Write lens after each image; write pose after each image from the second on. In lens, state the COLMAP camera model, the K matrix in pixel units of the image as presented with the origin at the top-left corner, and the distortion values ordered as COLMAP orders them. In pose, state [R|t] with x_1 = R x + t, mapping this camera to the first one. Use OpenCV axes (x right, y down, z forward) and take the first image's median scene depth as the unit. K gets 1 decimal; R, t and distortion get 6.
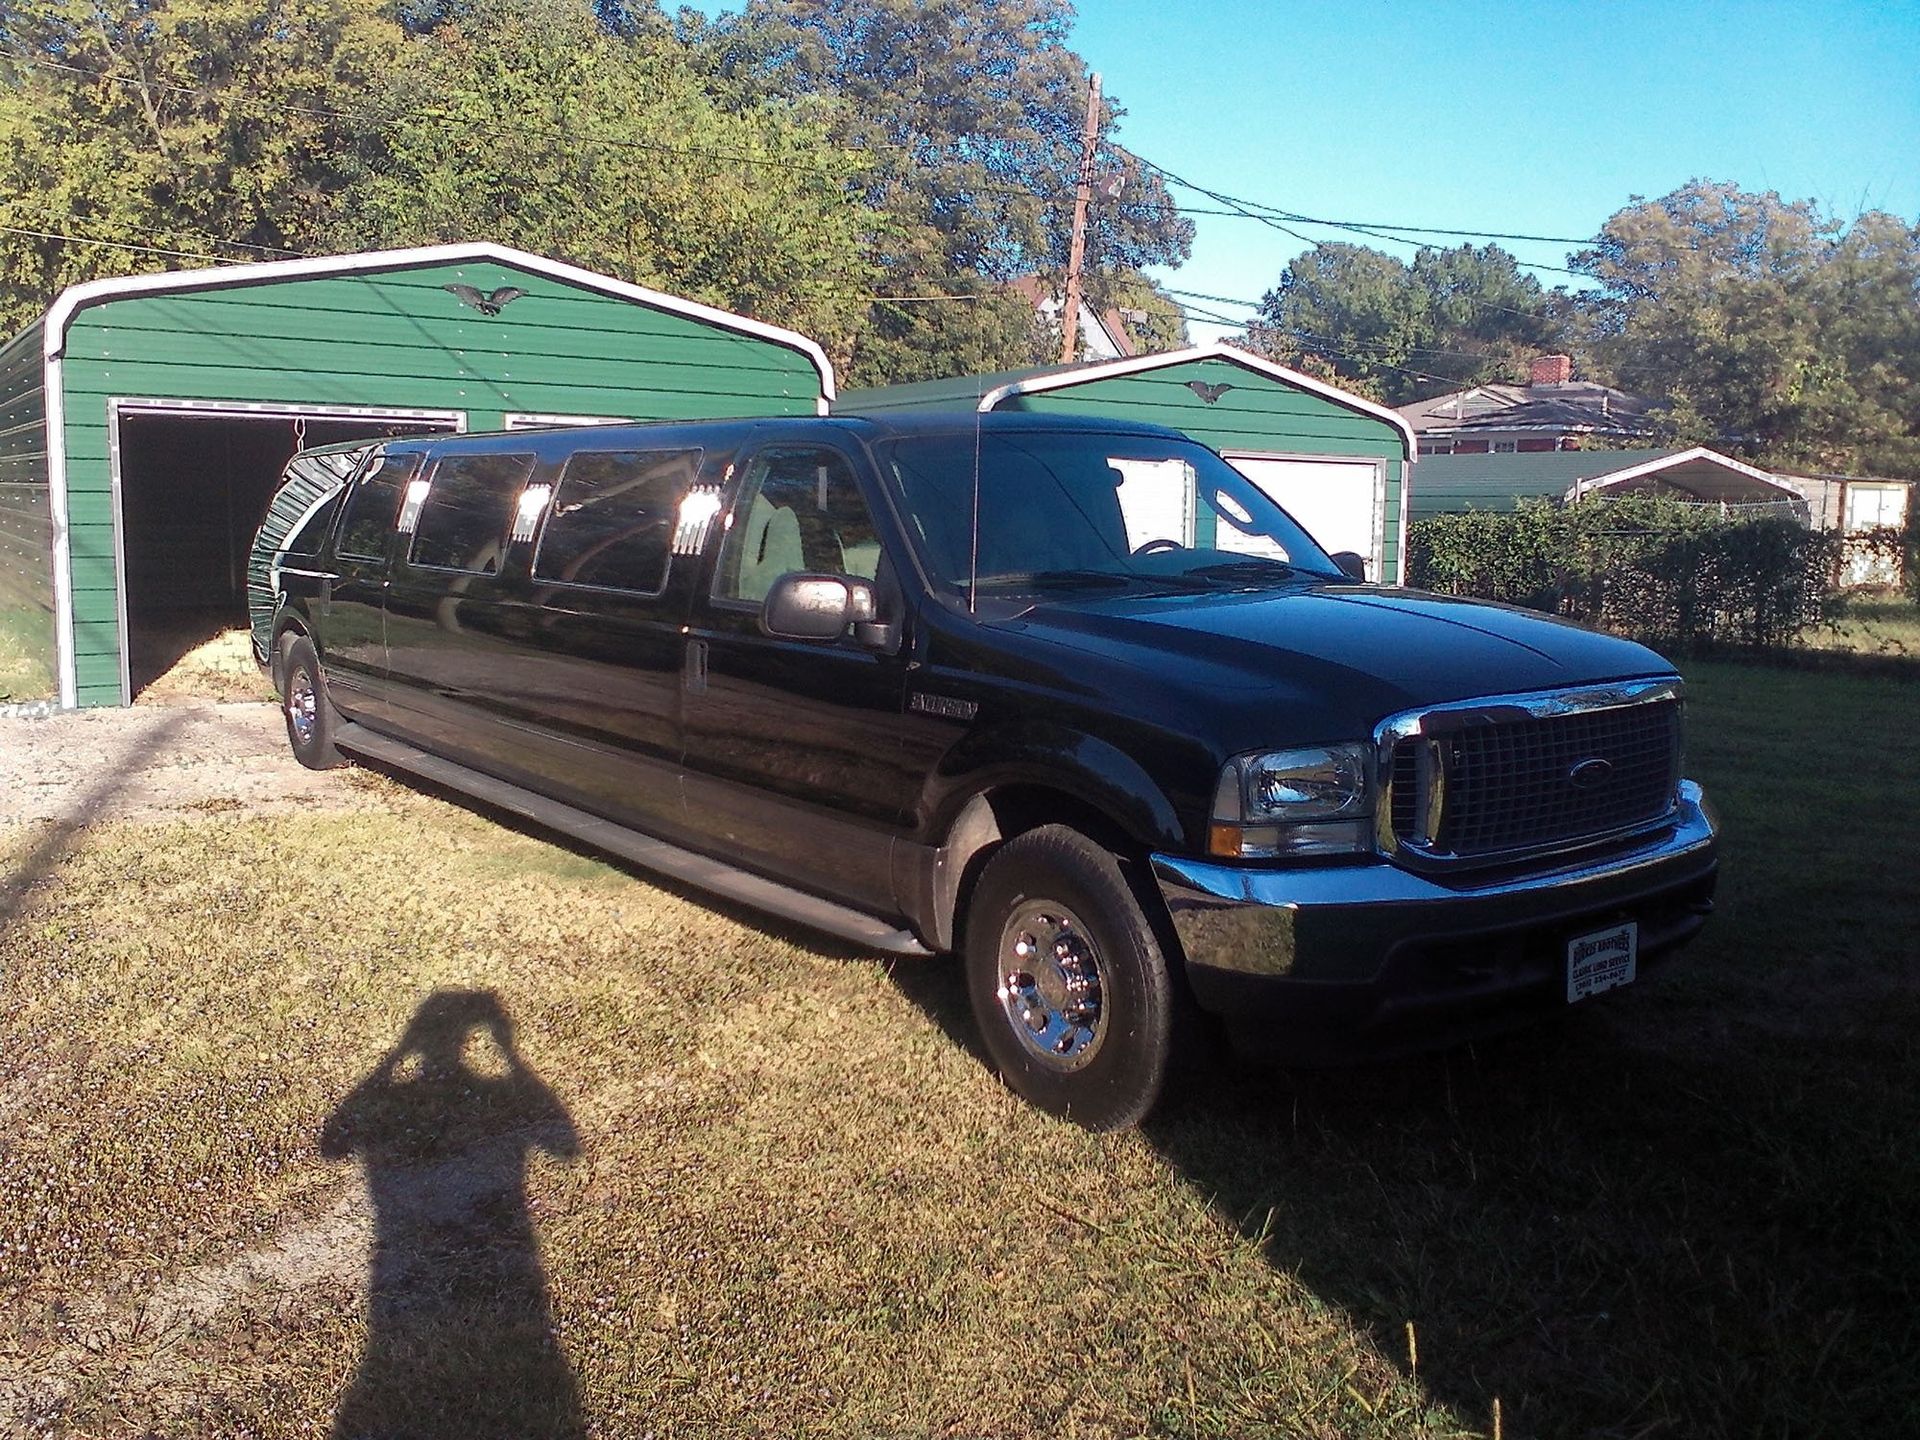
lens RADIAL K [[1668.2, 0, 951.9], [0, 1668.2, 729.8], [0, 0, 1]] dist [0.003353, -0.013074]
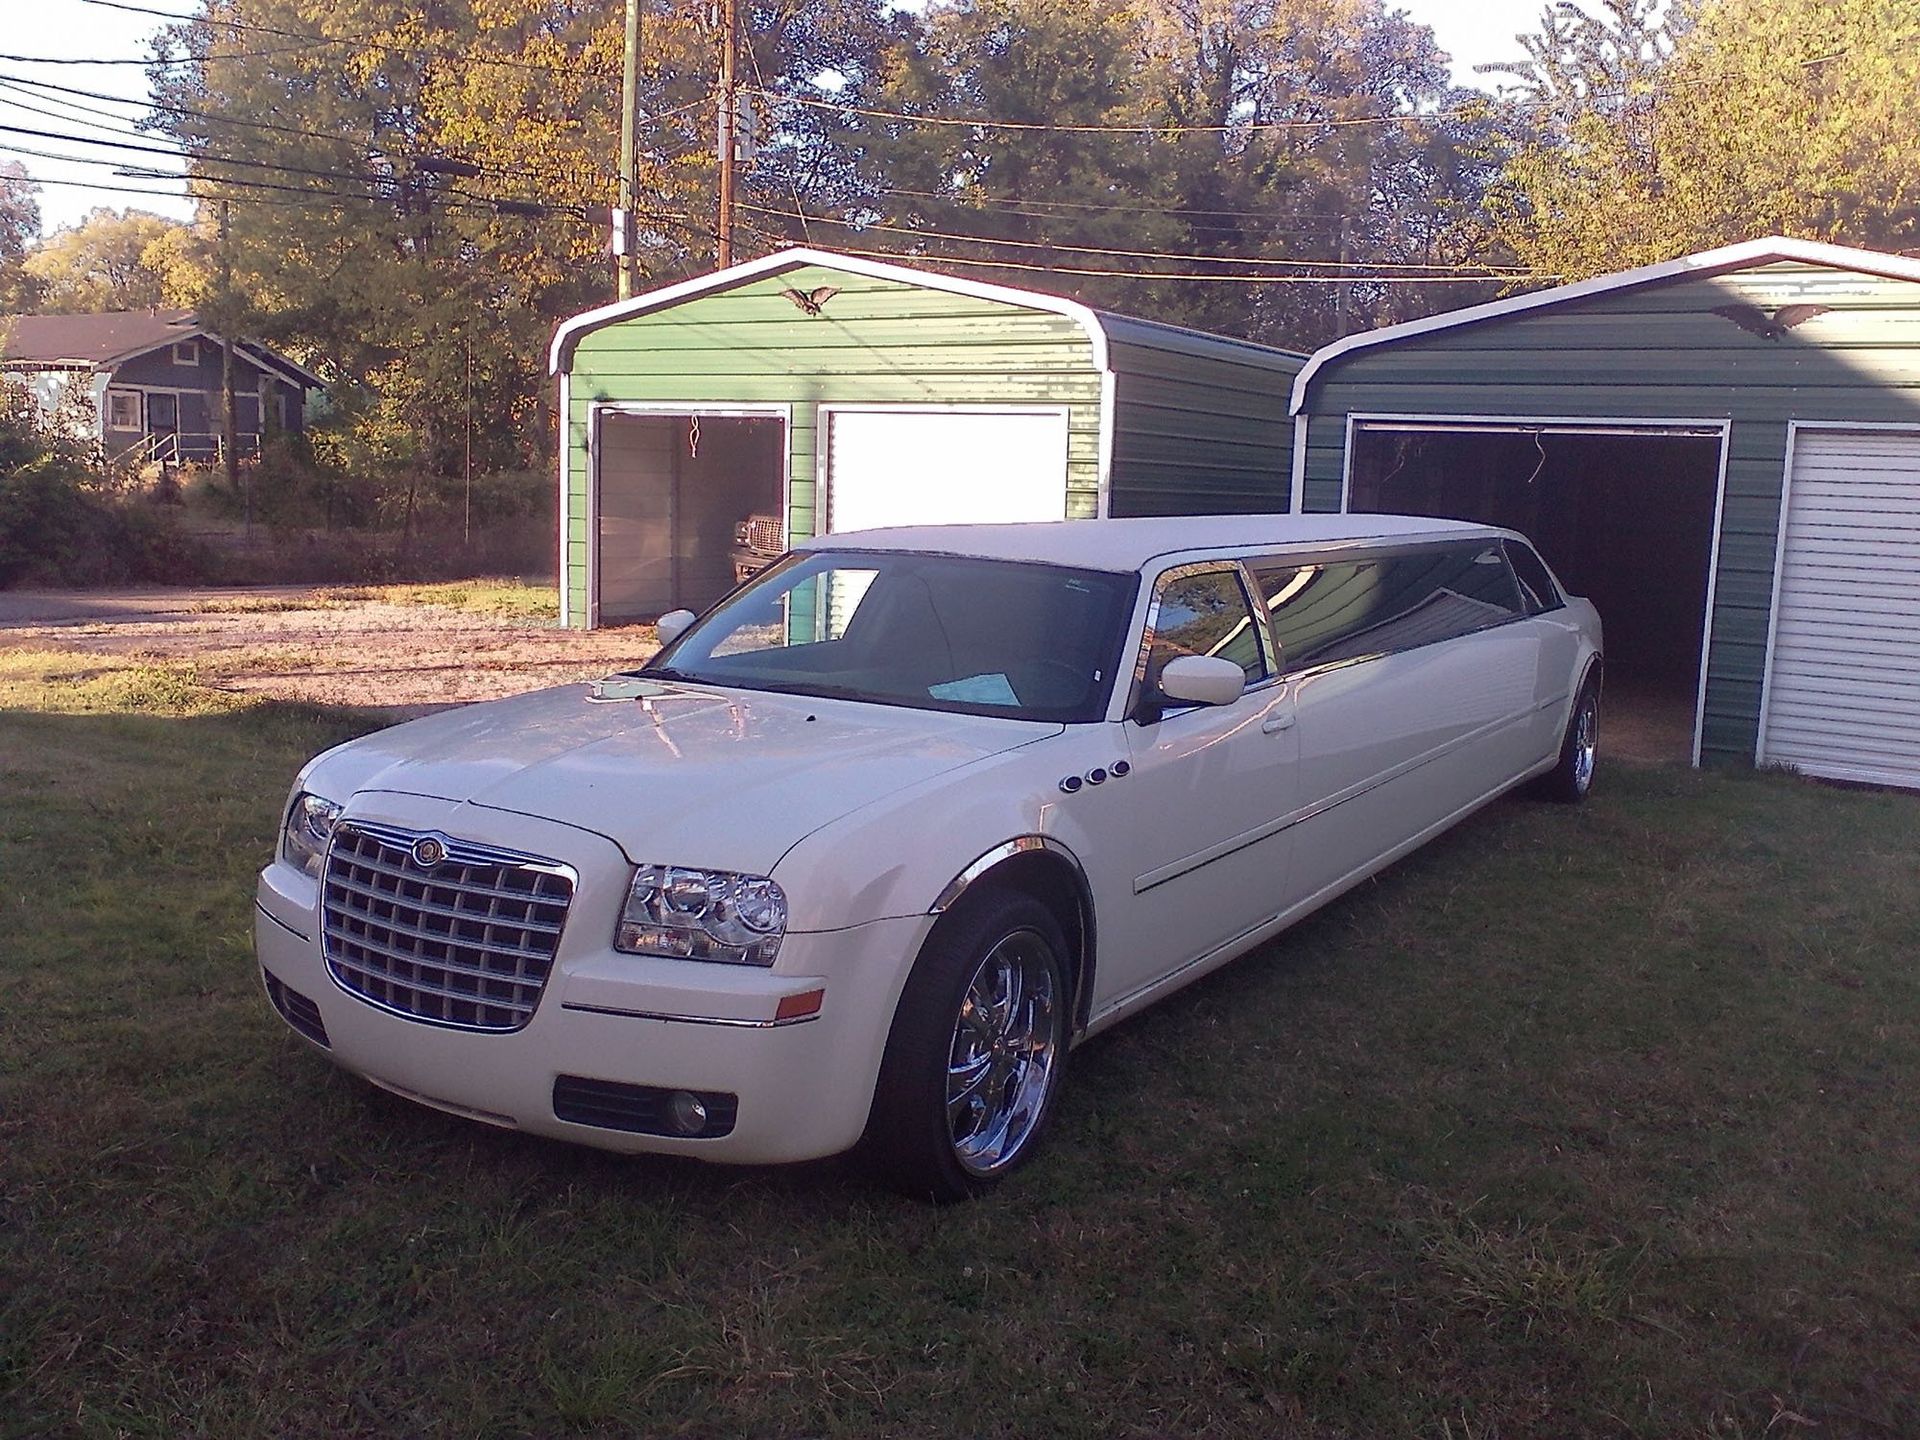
lens RADIAL K [[1668.2, 0, 951.9], [0, 1668.2, 729.8], [0, 0, 1]] dist [0.003353, -0.013074]
pose [[0.340616, 0.137712, -0.930062, 0.820982], [-0.168228, 0.982178, 0.083819, -0.083154], [0.925030, 0.127912, 0.357712, 0.712665]]
